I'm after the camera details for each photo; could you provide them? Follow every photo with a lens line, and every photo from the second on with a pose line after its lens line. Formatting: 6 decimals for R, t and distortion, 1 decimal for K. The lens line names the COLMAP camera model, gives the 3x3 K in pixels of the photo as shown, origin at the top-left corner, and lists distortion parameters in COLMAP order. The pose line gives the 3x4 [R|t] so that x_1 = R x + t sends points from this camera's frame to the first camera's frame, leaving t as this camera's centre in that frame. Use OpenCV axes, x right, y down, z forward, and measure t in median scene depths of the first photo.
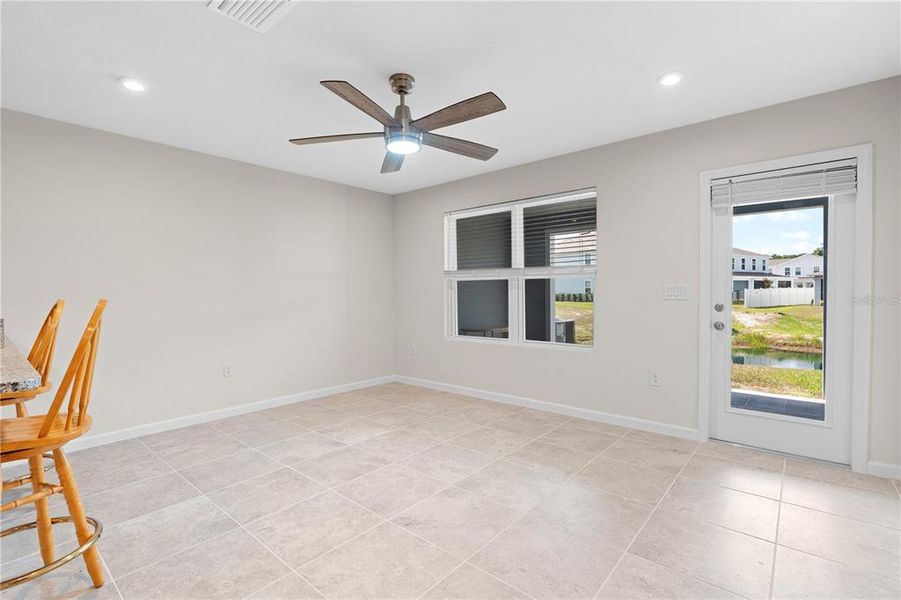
lens RADIAL K [[408.0, 0, 450.8], [0, 408.0, 301.2], [0, 0, 1]] dist [0.001249, 0.001246]
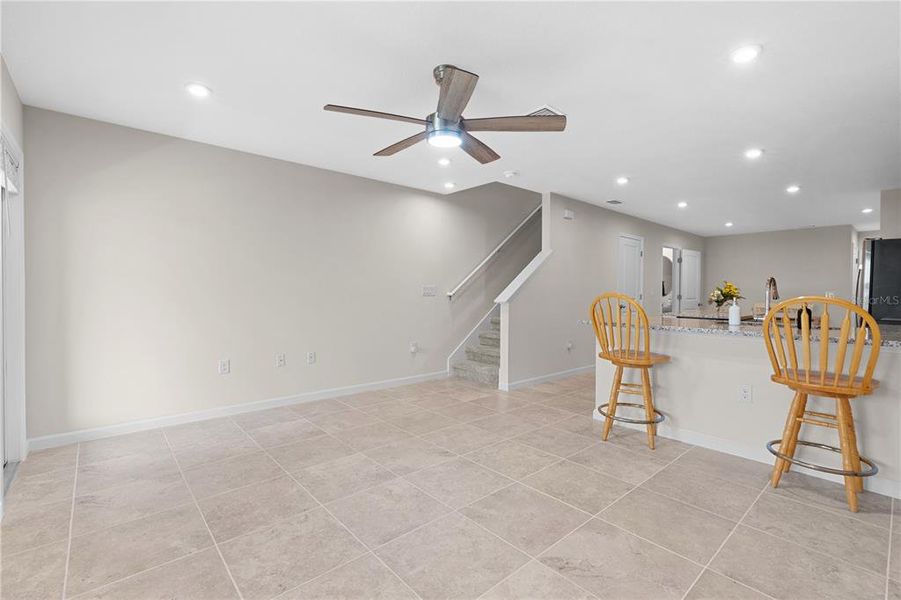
lens RADIAL K [[408.0, 0, 450.5], [0, 408.0, 299.5], [0, 0, 1]] dist [0.001249, 0.001246]
pose [[-0.989867, -0.000443, 0.142000, -0.258324], [0.005217, 0.999207, 0.039483, -0.037071], [-0.141905, 0.039824, -0.989079, 1.901581]]
